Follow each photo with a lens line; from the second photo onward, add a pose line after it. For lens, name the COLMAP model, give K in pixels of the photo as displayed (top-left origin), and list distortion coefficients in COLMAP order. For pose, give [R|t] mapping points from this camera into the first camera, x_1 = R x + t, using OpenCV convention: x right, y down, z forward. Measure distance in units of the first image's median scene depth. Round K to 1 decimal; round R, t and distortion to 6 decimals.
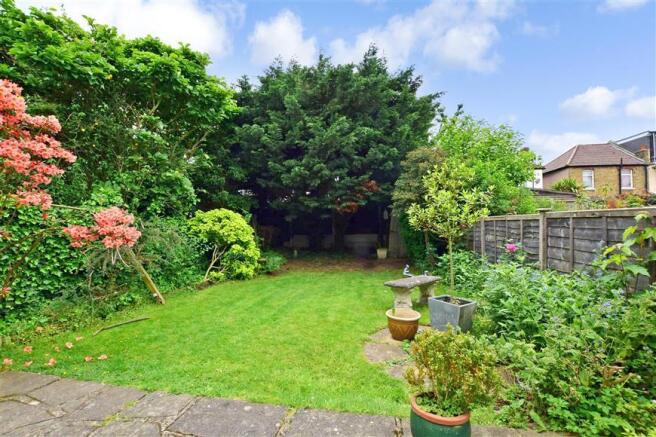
lens RADIAL K [[289.3, 0, 328.0], [0, 289.3, 218.5], [0, 0, 1]] dist [-0.038365, 0.007649]
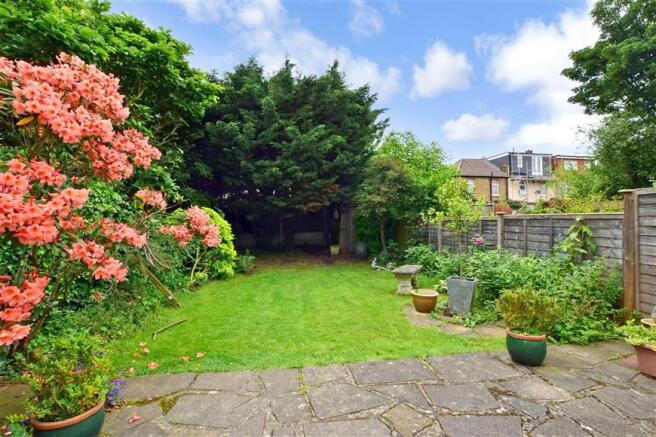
lens RADIAL K [[289.3, 0, 328.0], [0, 289.3, 218.5], [0, 0, 1]] dist [-0.038365, 0.007649]
pose [[0.950506, 0.004584, 0.310673, -0.235515], [-0.006055, 0.999975, 0.003770, -0.001997], [-0.310648, -0.005464, 0.950509, -0.040828]]
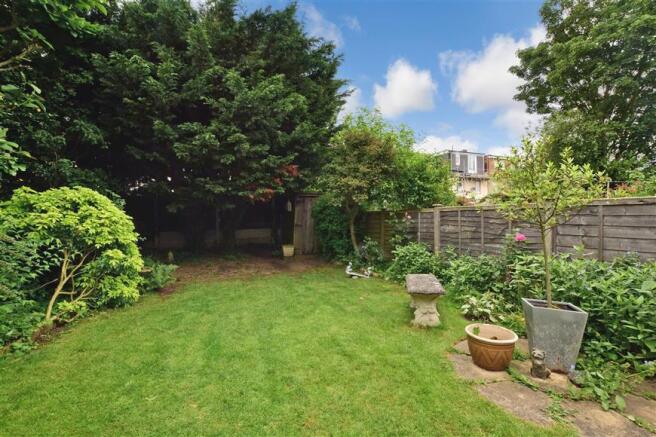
lens RADIAL K [[289.3, 0, 328.0], [0, 289.3, 218.5], [0, 0, 1]] dist [-0.038365, 0.007649]
pose [[0.865989, -0.001735, 0.500061, -0.193072], [-0.006648, 0.999866, 0.014982, 0.014231], [-0.500019, -0.016299, 0.865861, 0.246546]]
